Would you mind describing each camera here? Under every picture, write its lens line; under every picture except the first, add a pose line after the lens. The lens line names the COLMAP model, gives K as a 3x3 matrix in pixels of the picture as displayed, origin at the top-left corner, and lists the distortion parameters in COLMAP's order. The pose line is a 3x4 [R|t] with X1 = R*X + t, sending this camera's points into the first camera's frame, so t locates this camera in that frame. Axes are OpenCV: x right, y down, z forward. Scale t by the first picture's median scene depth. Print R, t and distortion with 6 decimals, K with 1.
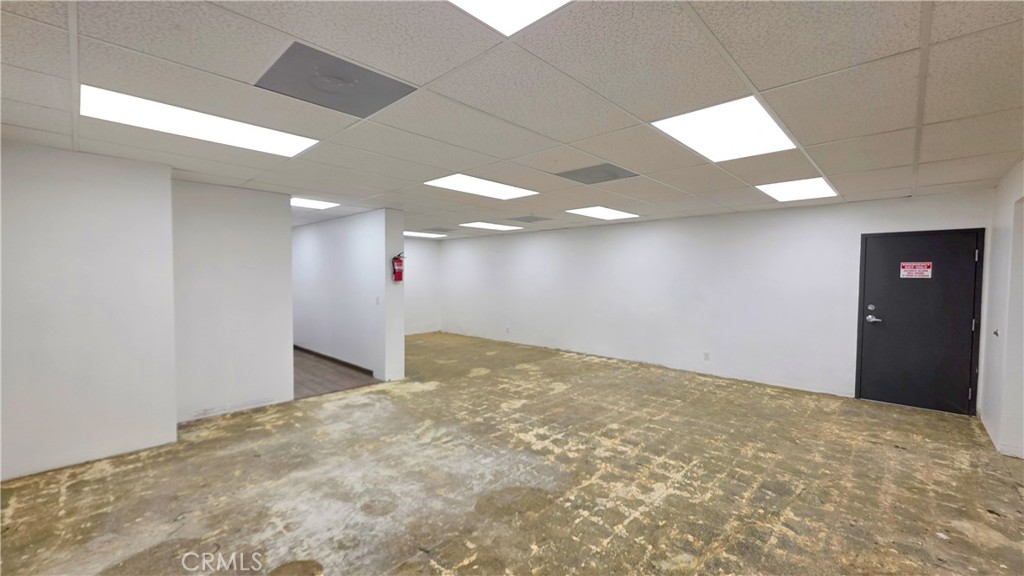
lens RADIAL K [[417.2, 0, 504.0], [0, 417.2, 289.1], [0, 0, 1]] dist [0.004951, -0.000124]
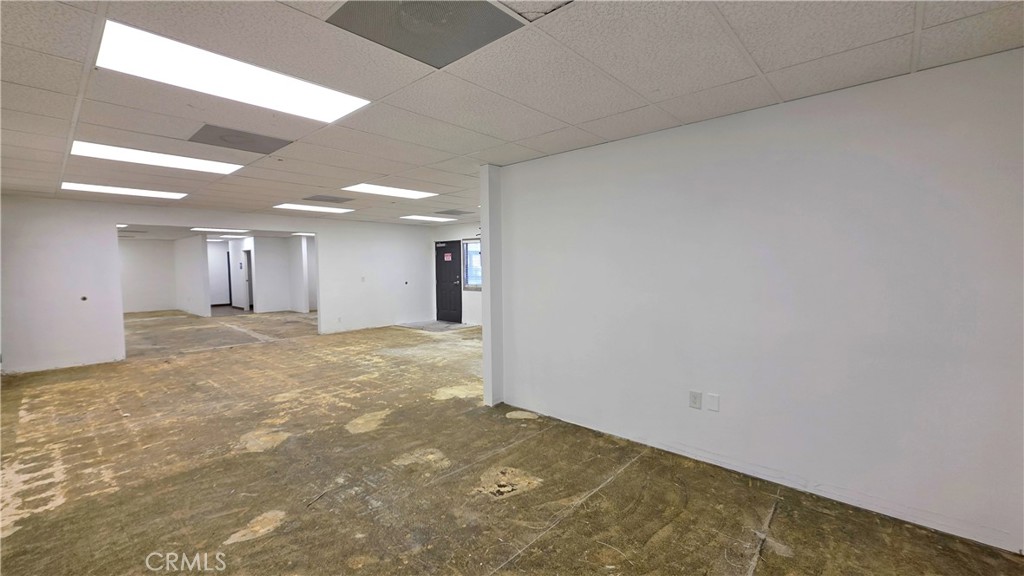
lens RADIAL K [[417.2, 0, 512.7], [0, 417.2, 288.1], [0, 0, 1]] dist [0.004951, -0.000124]
pose [[-0.998694, 0.008967, -0.050299, -0.435988], [0.004534, 0.996150, 0.087550, -0.077864], [0.050891, 0.087208, -0.994889, 2.905929]]
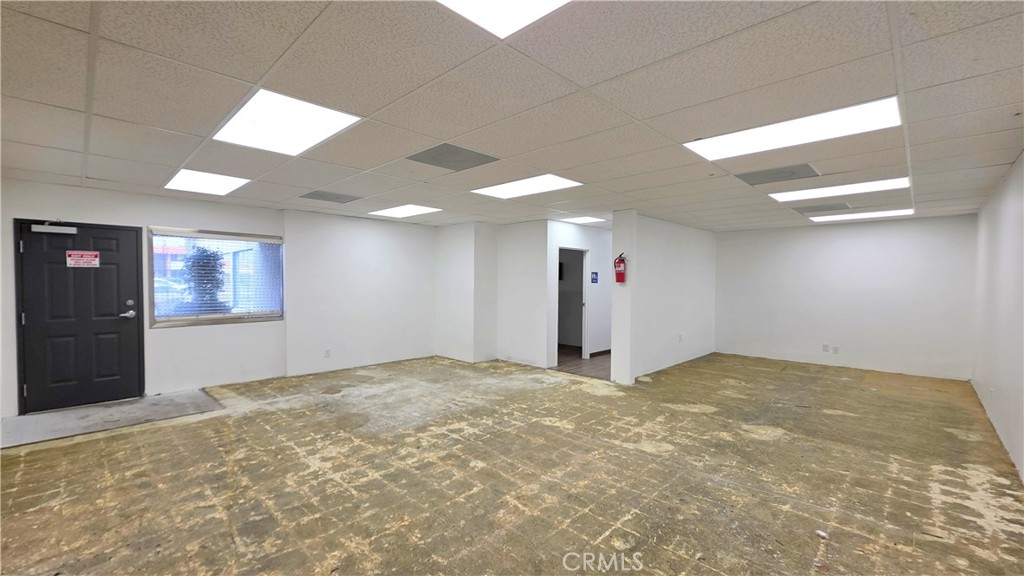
lens RADIAL K [[417.2, 0, 510.9], [0, 417.2, 289.7], [0, 0, 1]] dist [0.004951, -0.000124]
pose [[-0.000010, 0.015108, -0.999886, 1.223515], [-0.037395, 0.999187, 0.015098, -0.013692], [0.999301, 0.037390, 0.000555, 1.234586]]
